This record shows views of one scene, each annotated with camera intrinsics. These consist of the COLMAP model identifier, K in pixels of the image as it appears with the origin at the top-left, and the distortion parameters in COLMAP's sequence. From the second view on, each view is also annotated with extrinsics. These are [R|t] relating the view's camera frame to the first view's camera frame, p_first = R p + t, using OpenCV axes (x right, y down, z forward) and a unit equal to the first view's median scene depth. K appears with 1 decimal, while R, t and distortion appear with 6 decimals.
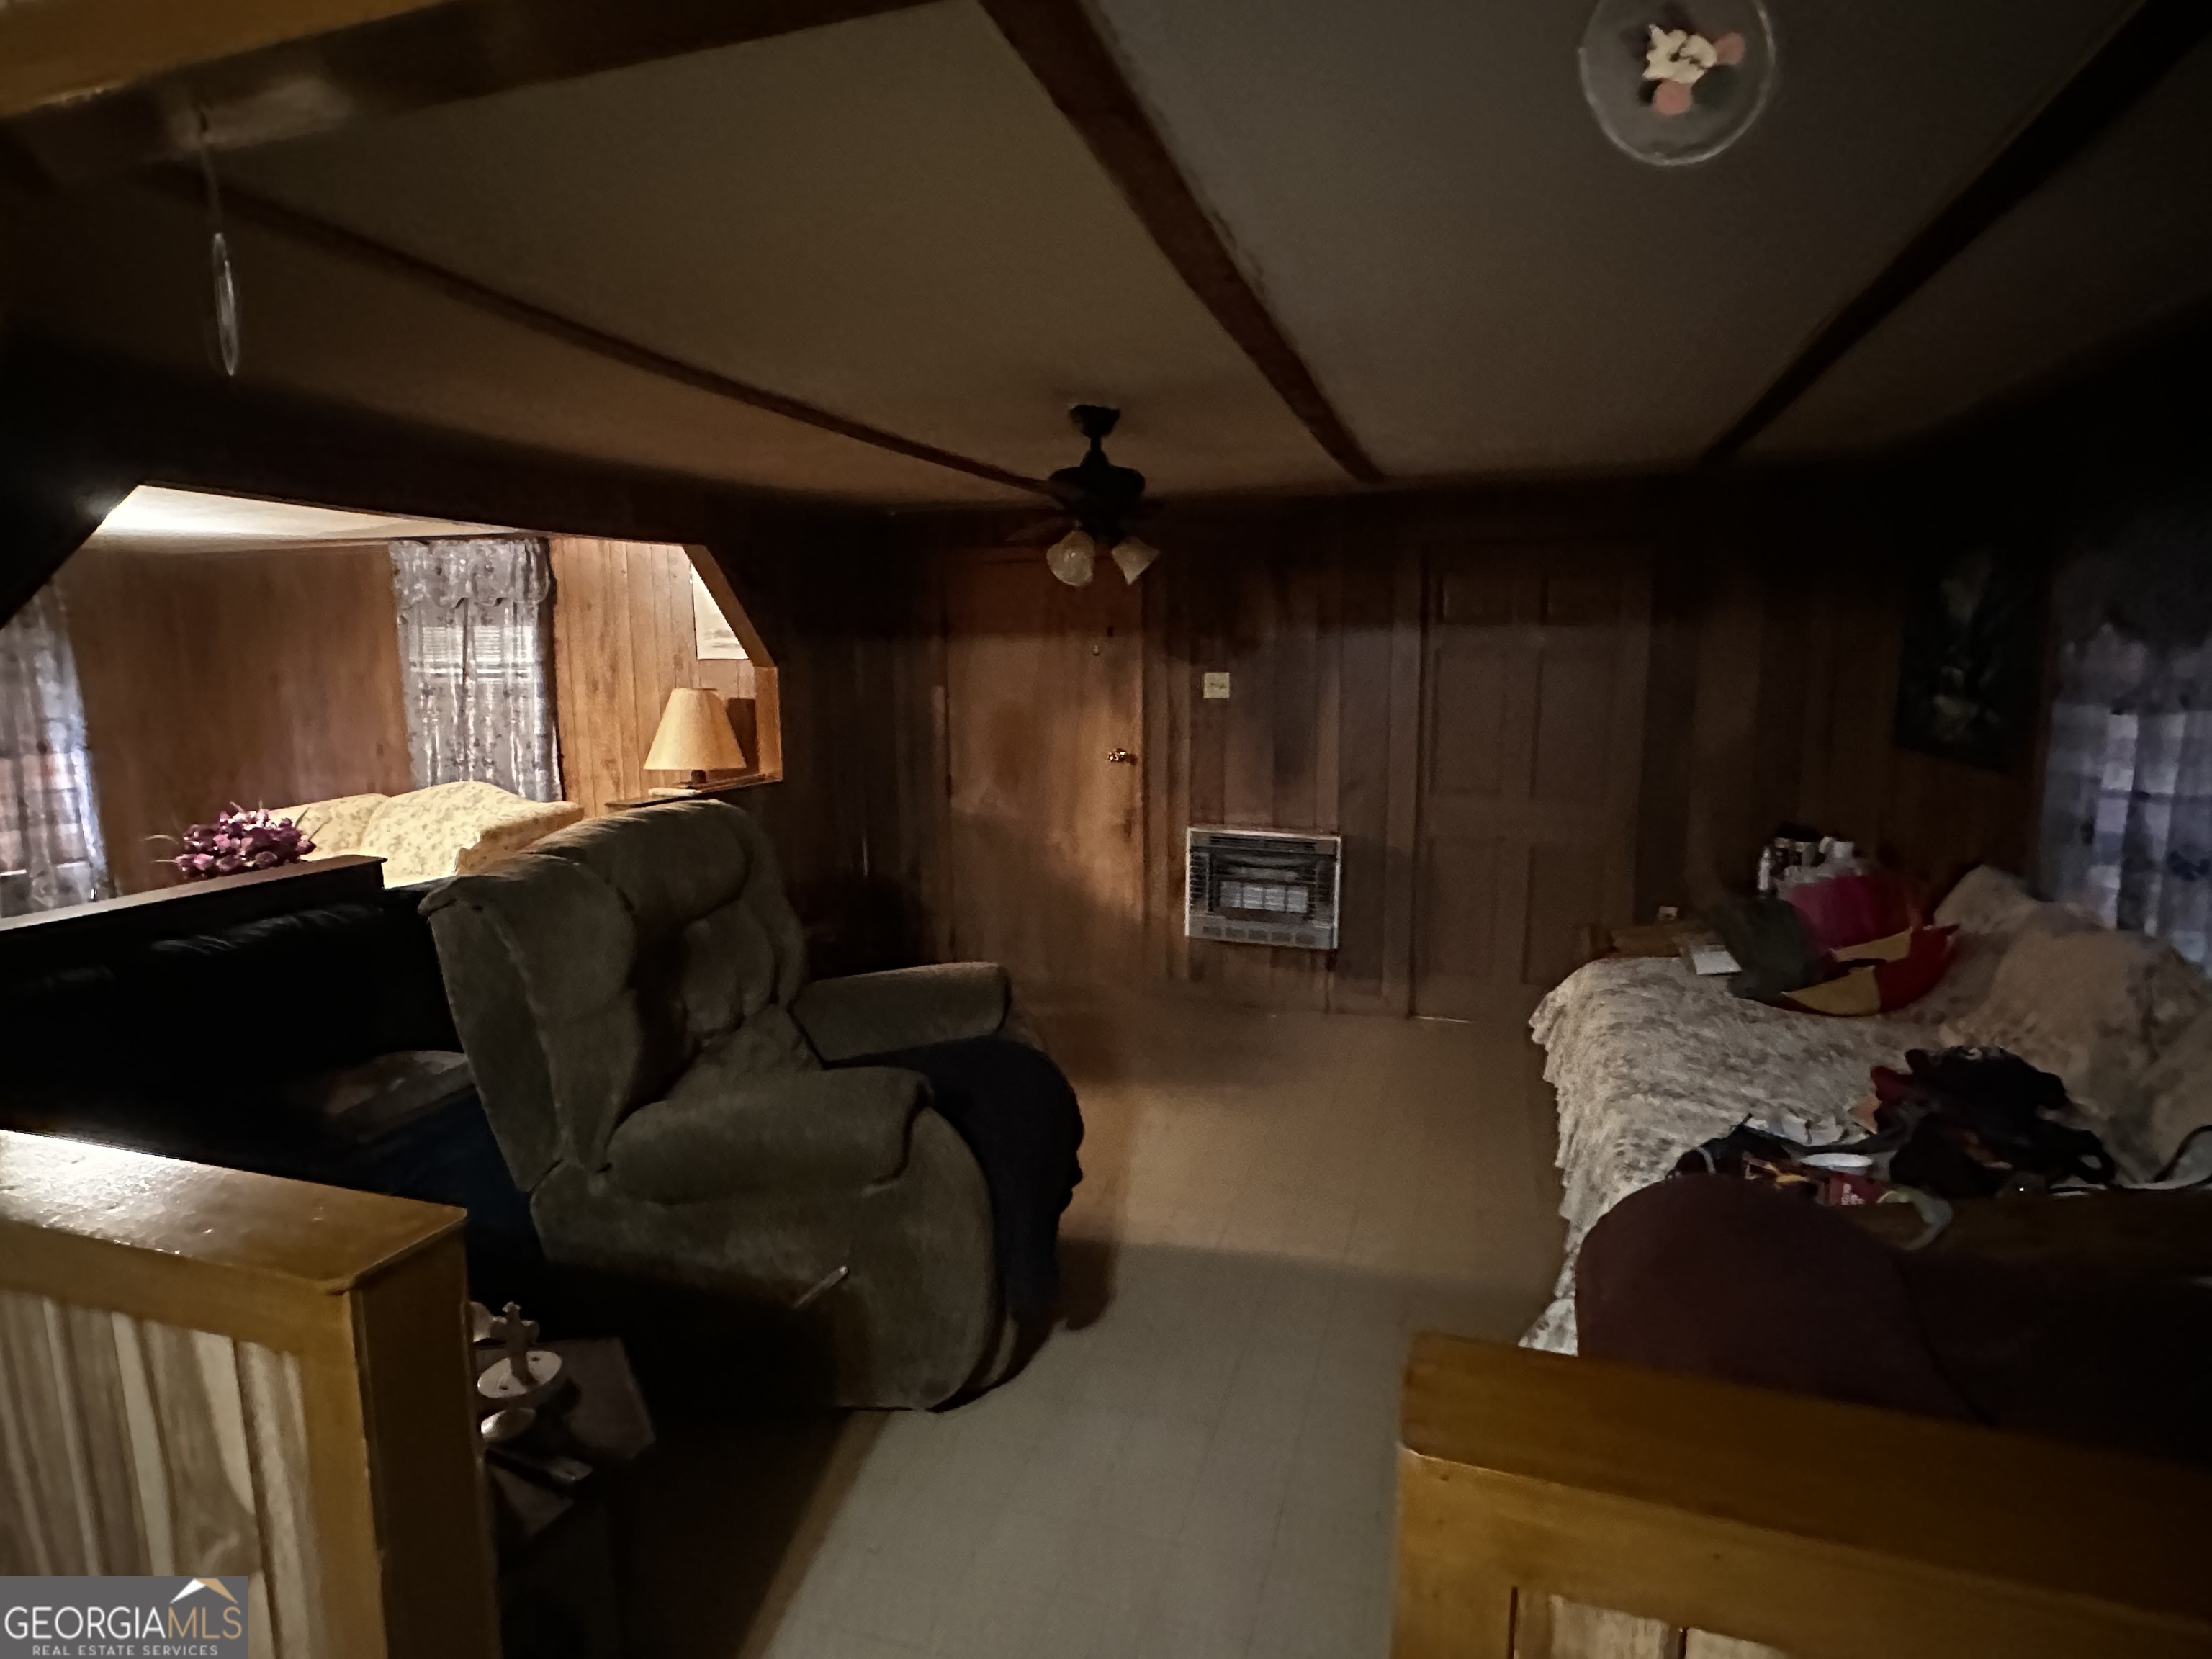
lens RADIAL K [[1170.6, 0, 1106.0], [0, 1170.6, 829.5], [0, 0, 1]] dist [-0.000518, 0.000284]
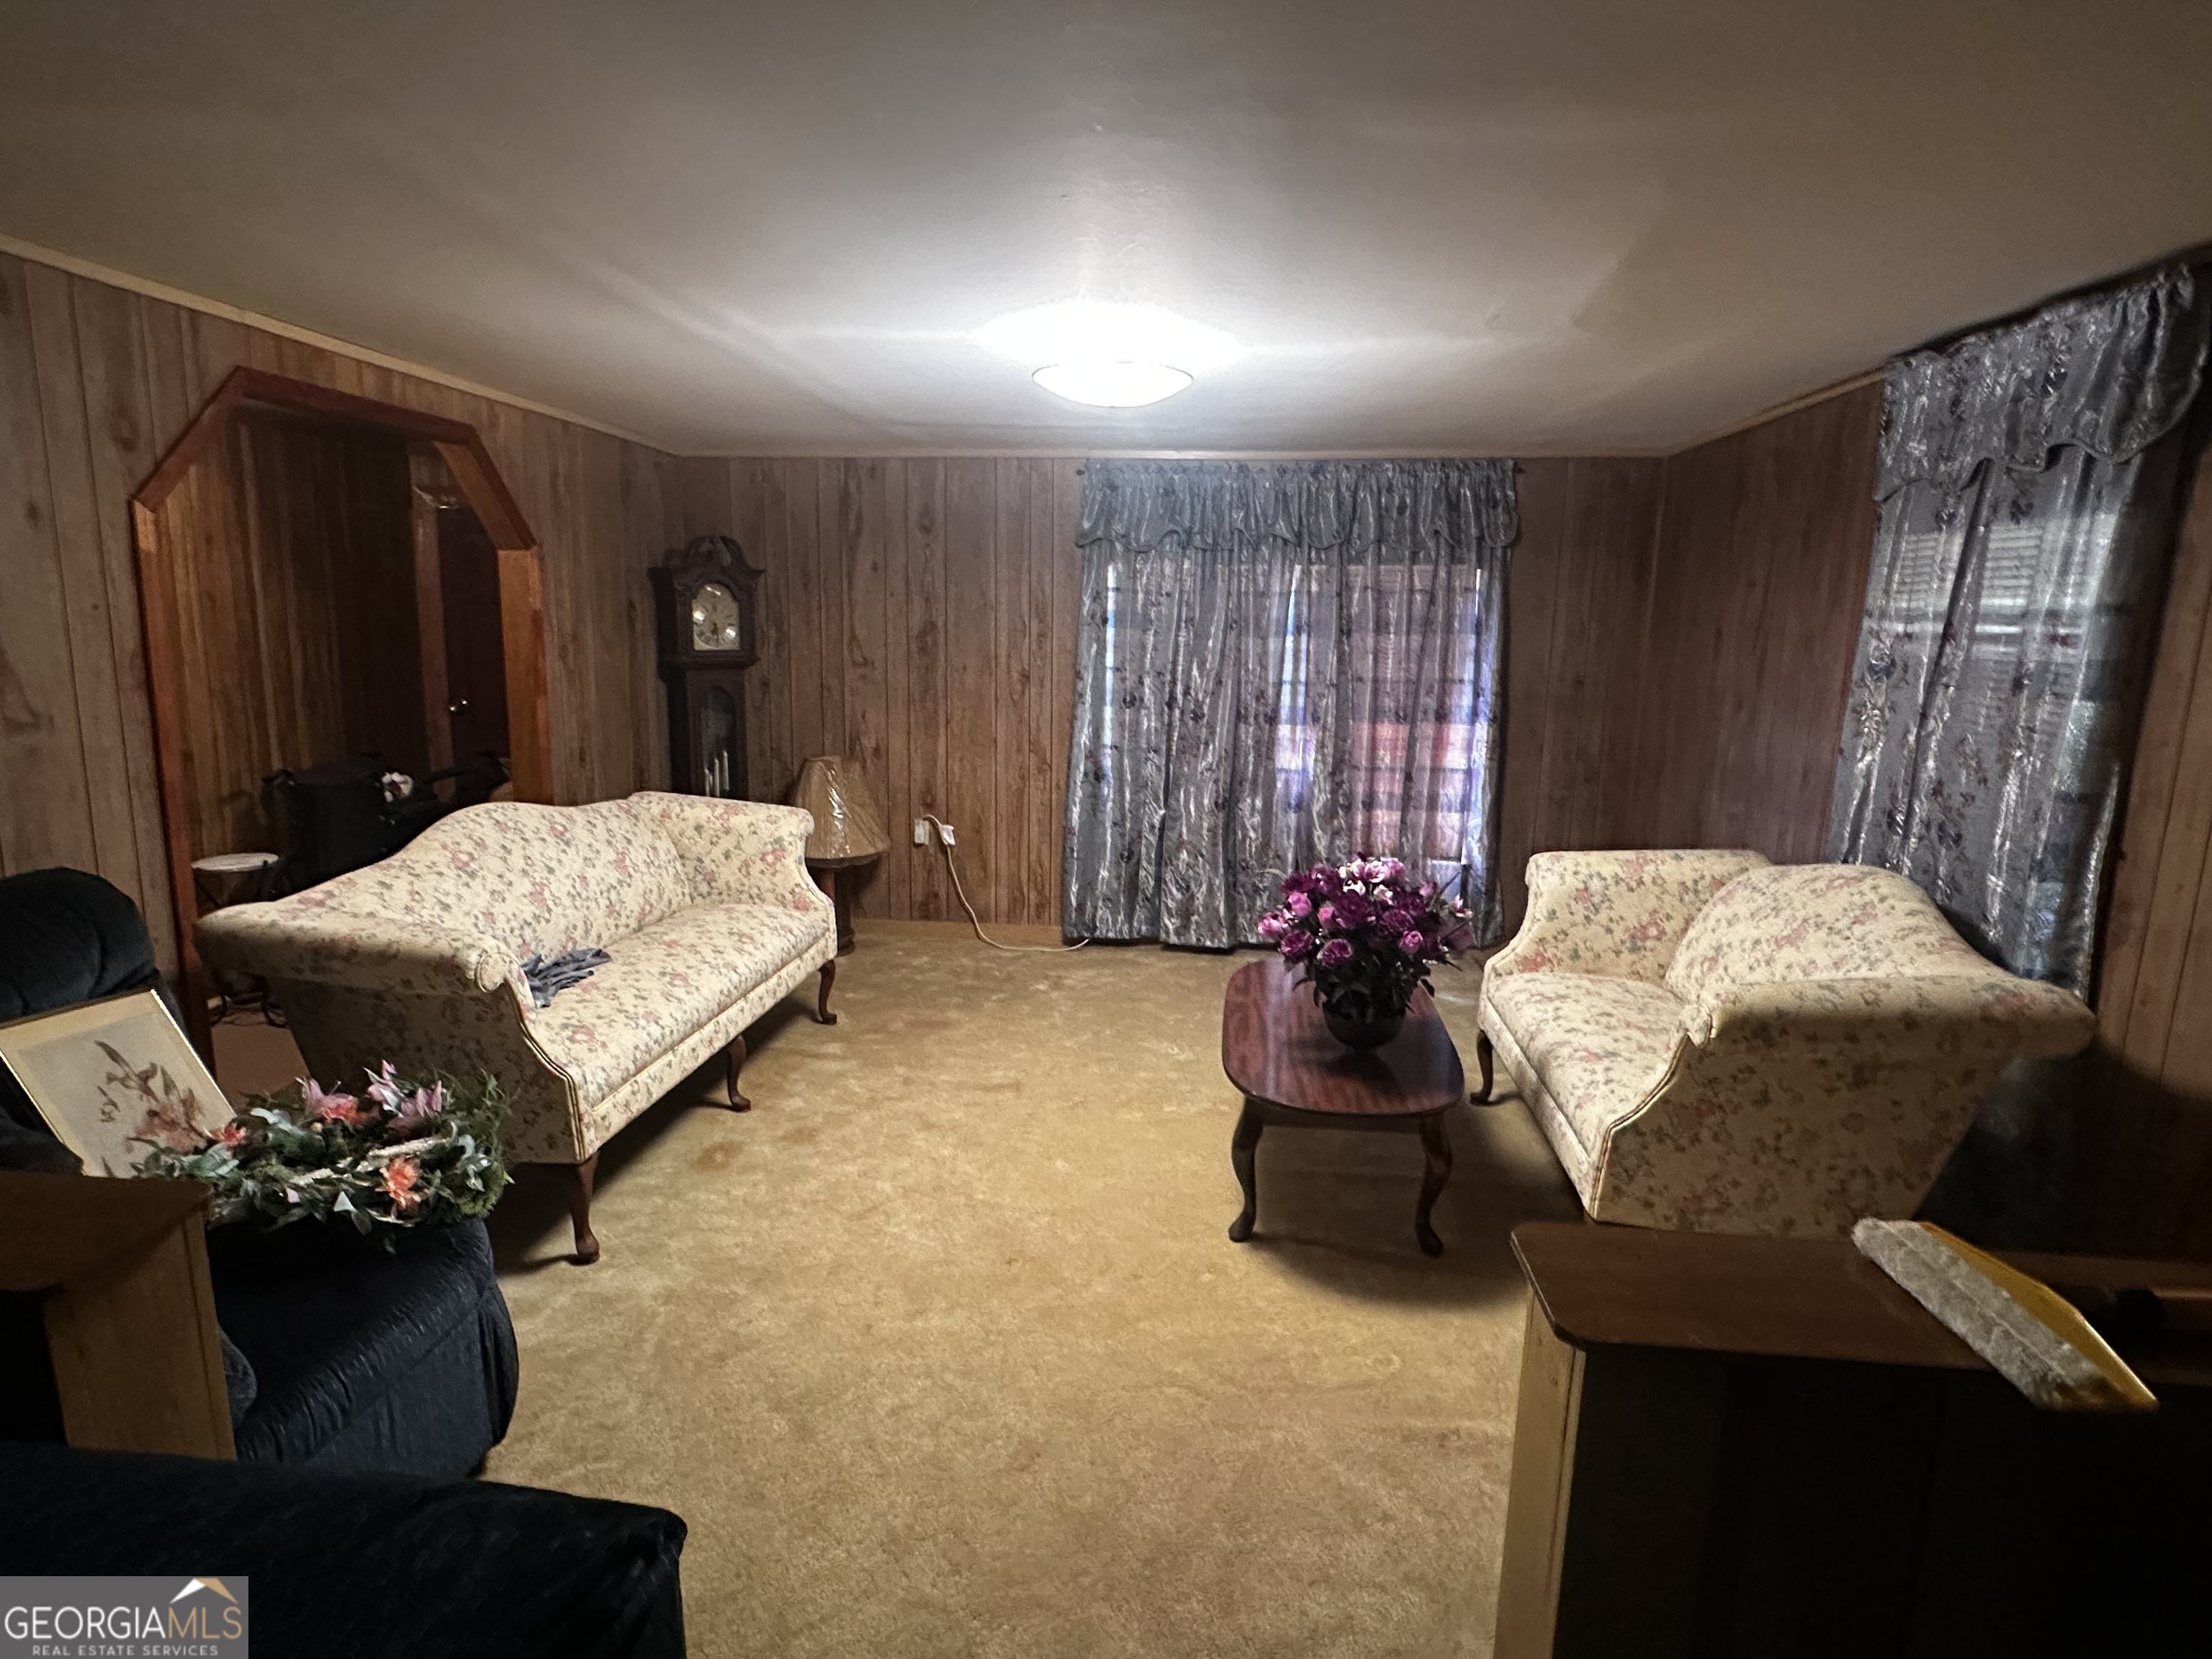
lens RADIAL K [[1170.6, 0, 1106.0], [0, 1170.6, 829.5], [0, 0, 1]] dist [-0.000518, 0.000284]
pose [[0.223601, 0.181474, -0.957637, -0.177550], [-0.164661, 0.975425, 0.146398, -0.073057], [0.960671, 0.124951, 0.247988, 0.591741]]
